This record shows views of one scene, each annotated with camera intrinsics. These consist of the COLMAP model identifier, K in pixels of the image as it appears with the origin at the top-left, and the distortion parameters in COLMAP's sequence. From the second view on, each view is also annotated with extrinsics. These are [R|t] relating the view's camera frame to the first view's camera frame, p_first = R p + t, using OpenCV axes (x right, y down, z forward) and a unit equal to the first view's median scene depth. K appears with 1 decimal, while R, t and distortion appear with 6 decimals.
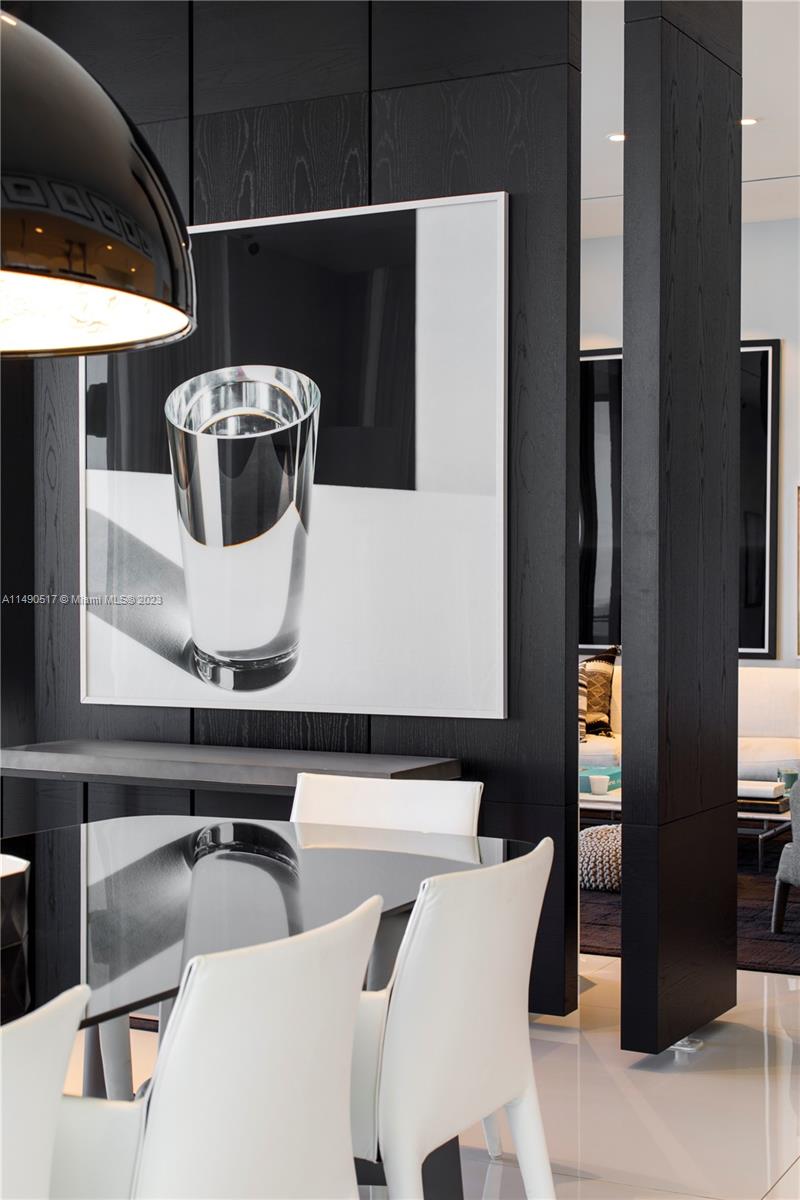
lens RADIAL K [[1708.5, 0, 400.0], [0, 1708.5, 600.0], [0, 0, 1]] dist [-0.010421, 0.000544]
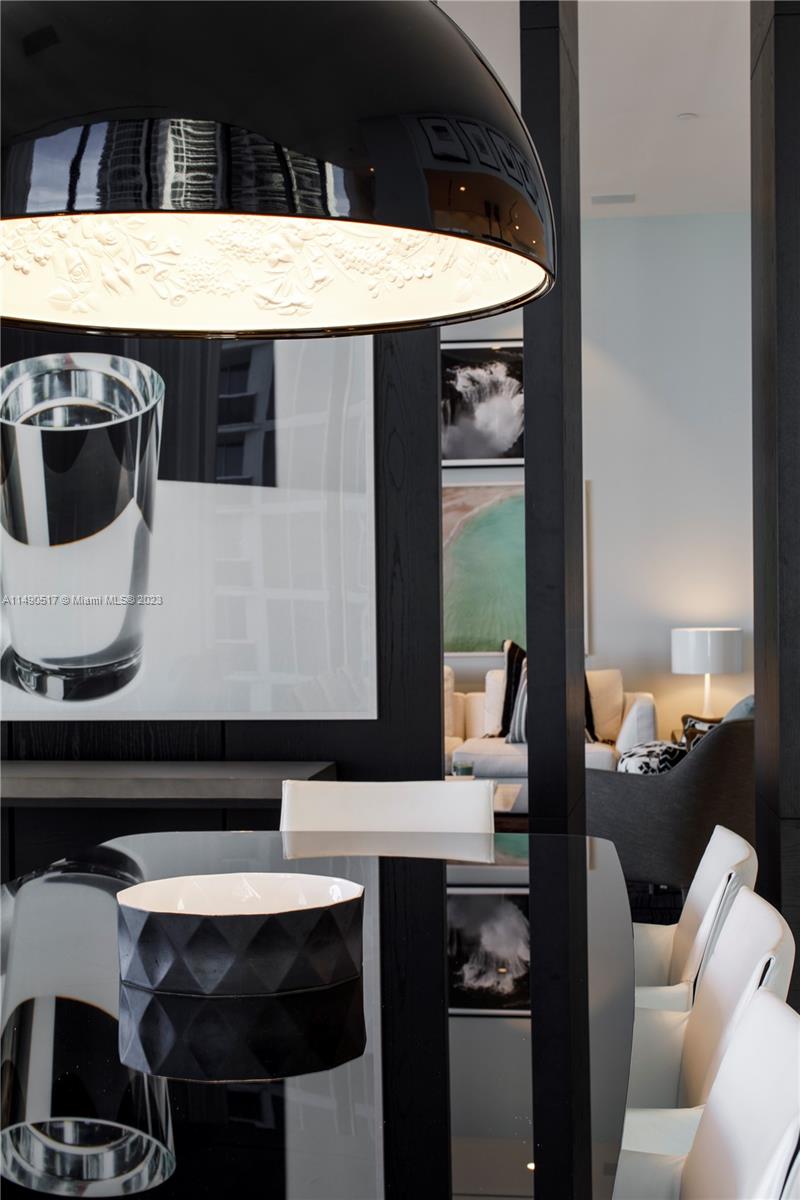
lens RADIAL K [[1708.5, 0, 400.0], [0, 1708.5, 600.0], [0, 0, 1]] dist [-0.010421, 0.000544]
pose [[0.940094, -0.013891, 0.340632, -0.243861], [0.015539, 0.999877, -0.002111, 0.002982], [-0.340561, 0.007278, 0.940194, 0.060701]]
